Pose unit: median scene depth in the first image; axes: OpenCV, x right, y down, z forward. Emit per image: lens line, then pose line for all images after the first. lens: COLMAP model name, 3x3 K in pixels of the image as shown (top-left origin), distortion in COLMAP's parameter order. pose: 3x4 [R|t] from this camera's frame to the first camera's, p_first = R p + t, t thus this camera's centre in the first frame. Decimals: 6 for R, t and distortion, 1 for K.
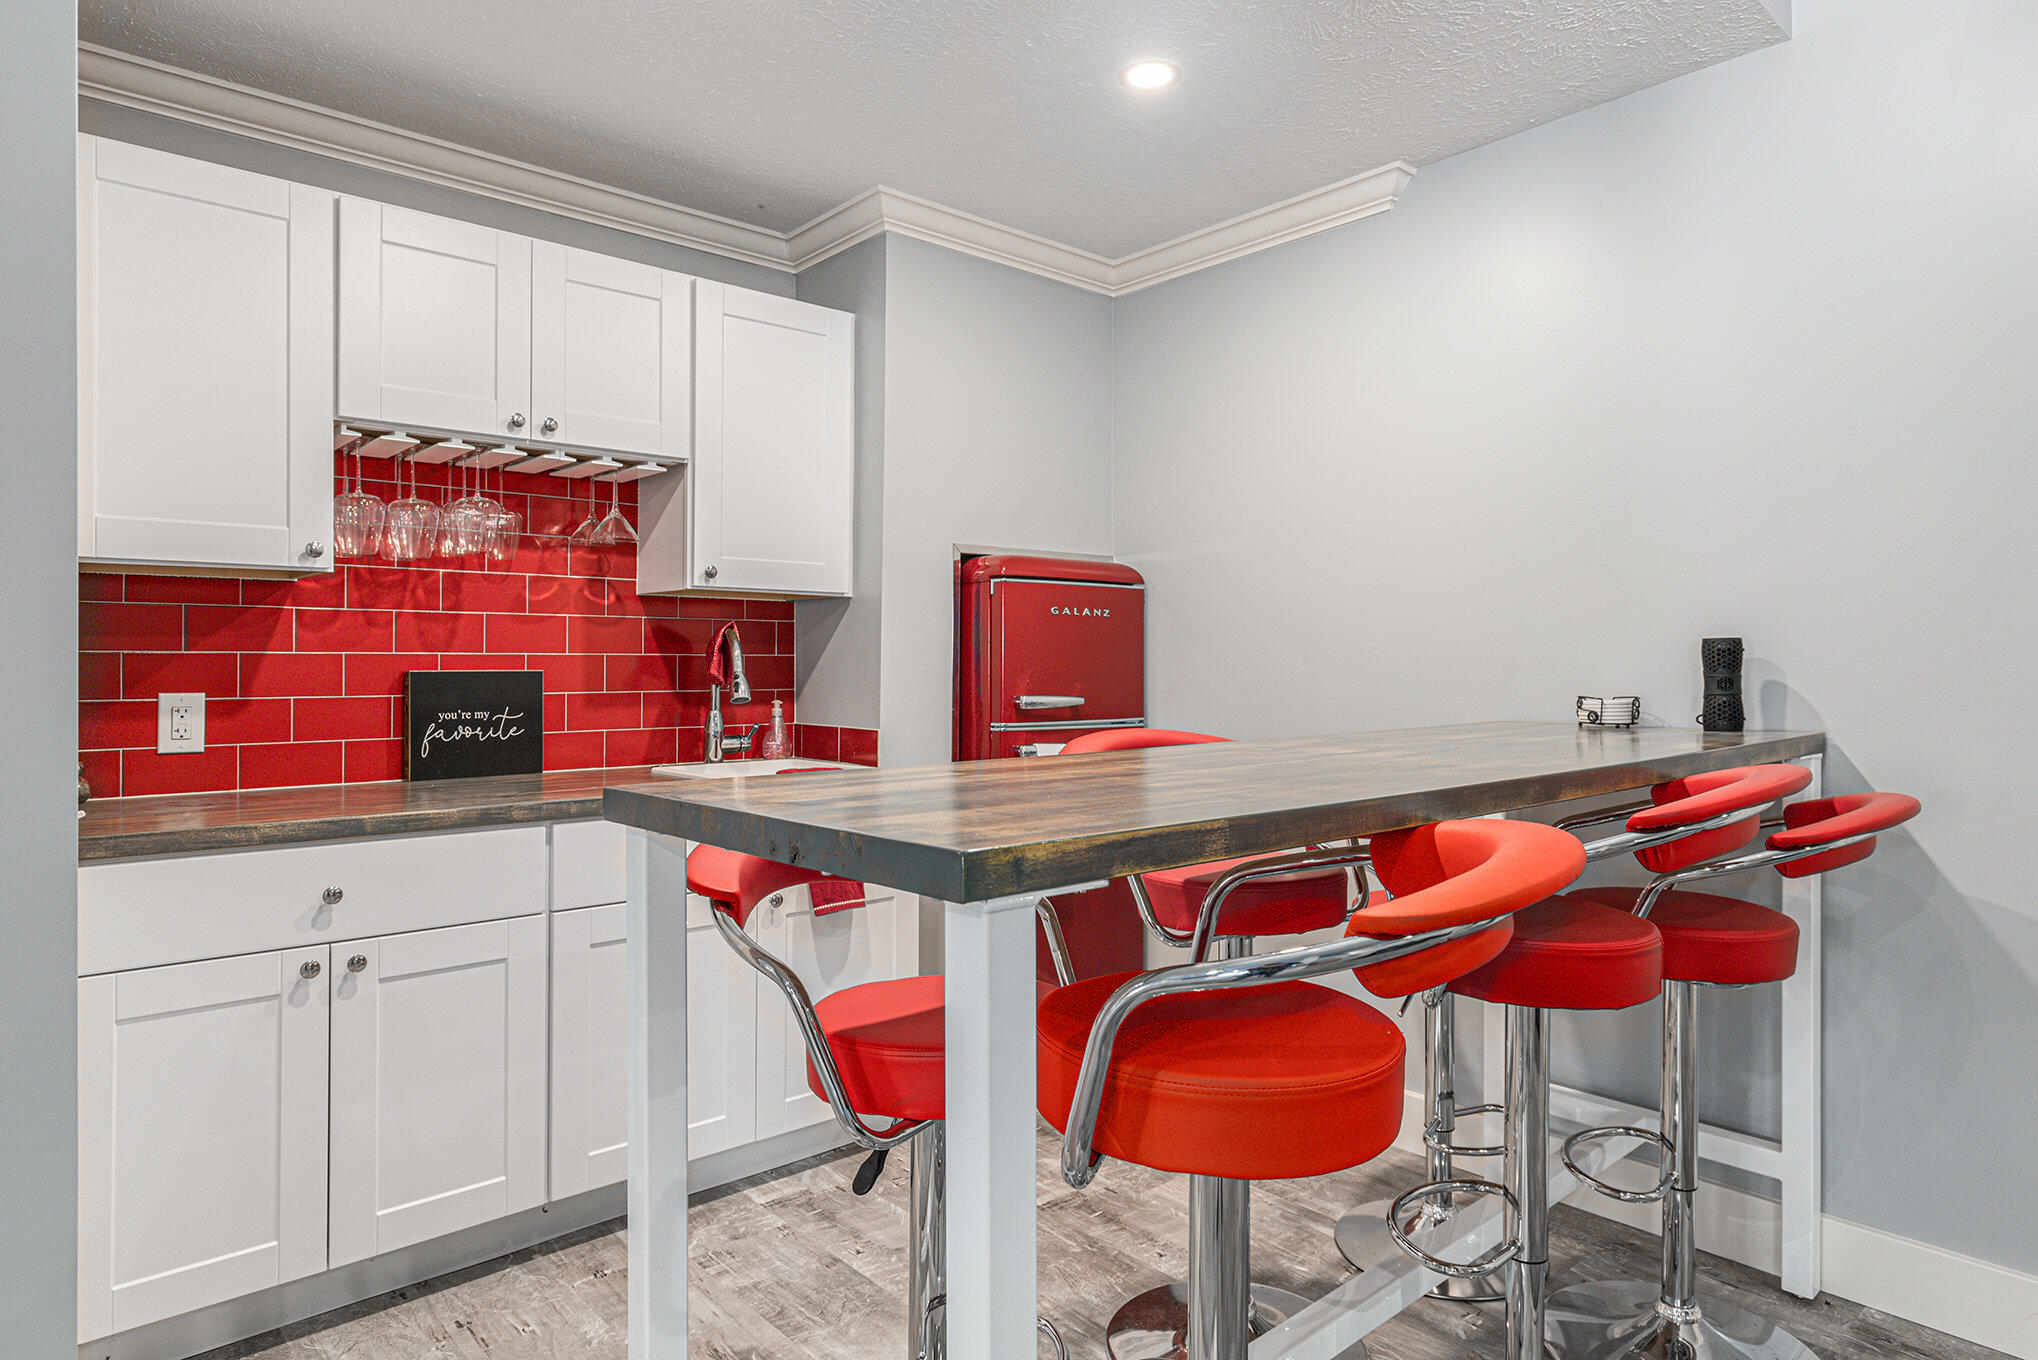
lens RADIAL K [[1168.4, 0, 1019.2], [0, 1168.4, 661.1], [0, 0, 1]] dist [-0.005151, -0.000887]
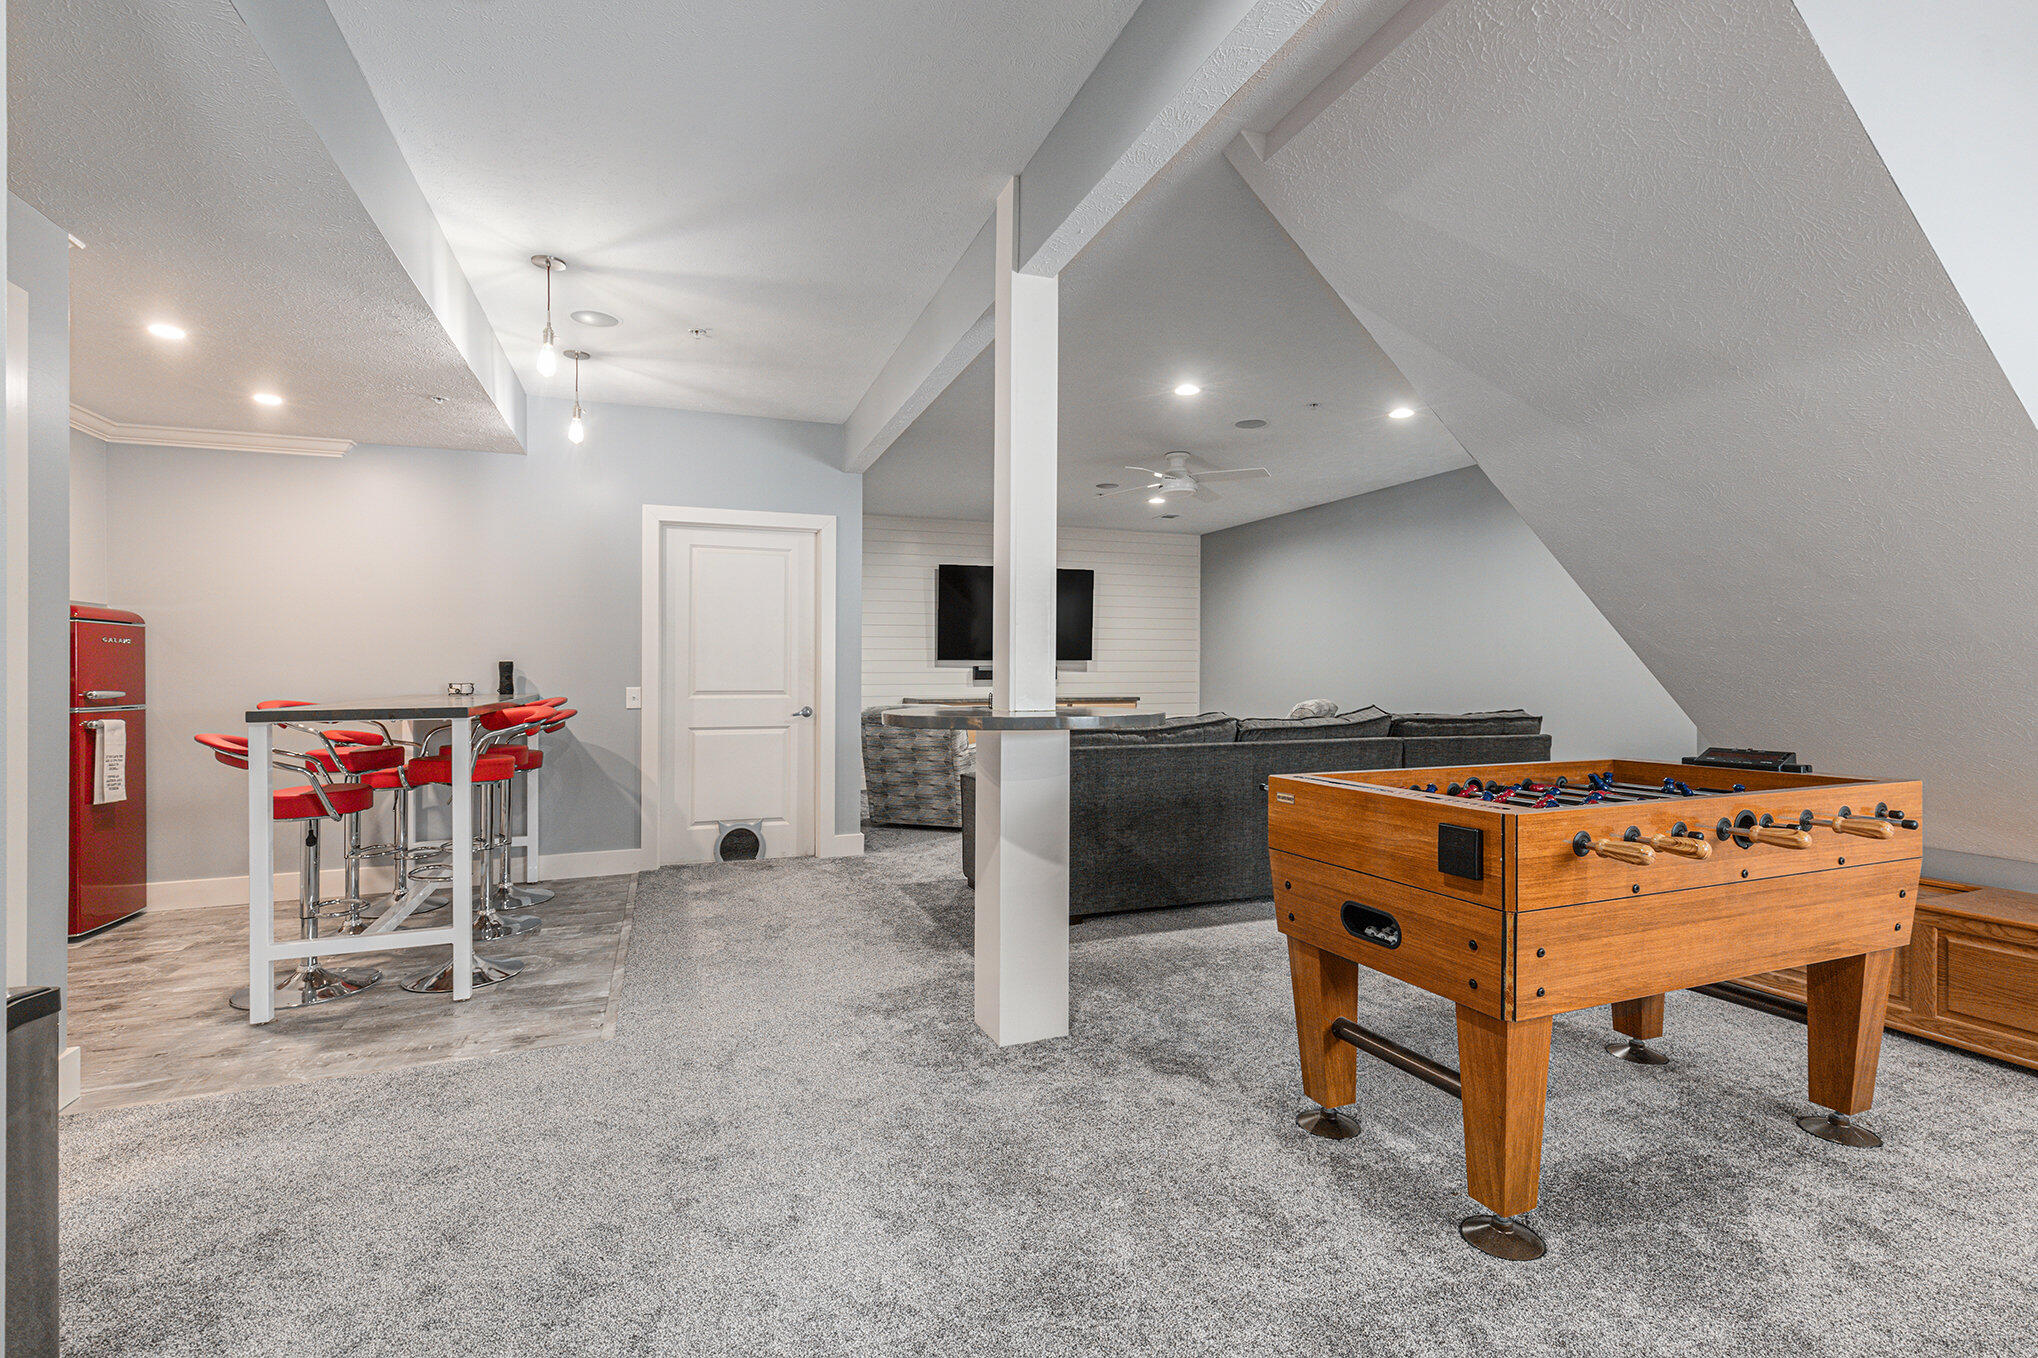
lens RADIAL K [[942.0, 0, 1033.2], [0, 942.0, 675.3], [0, 0, 1]] dist [0.013824, -0.004334]
pose [[0.344808, -0.004477, 0.938662, -1.076583], [0.003668, 0.999987, 0.003422, 0.010769], [-0.938666, 0.002263, 0.344820, -0.959406]]
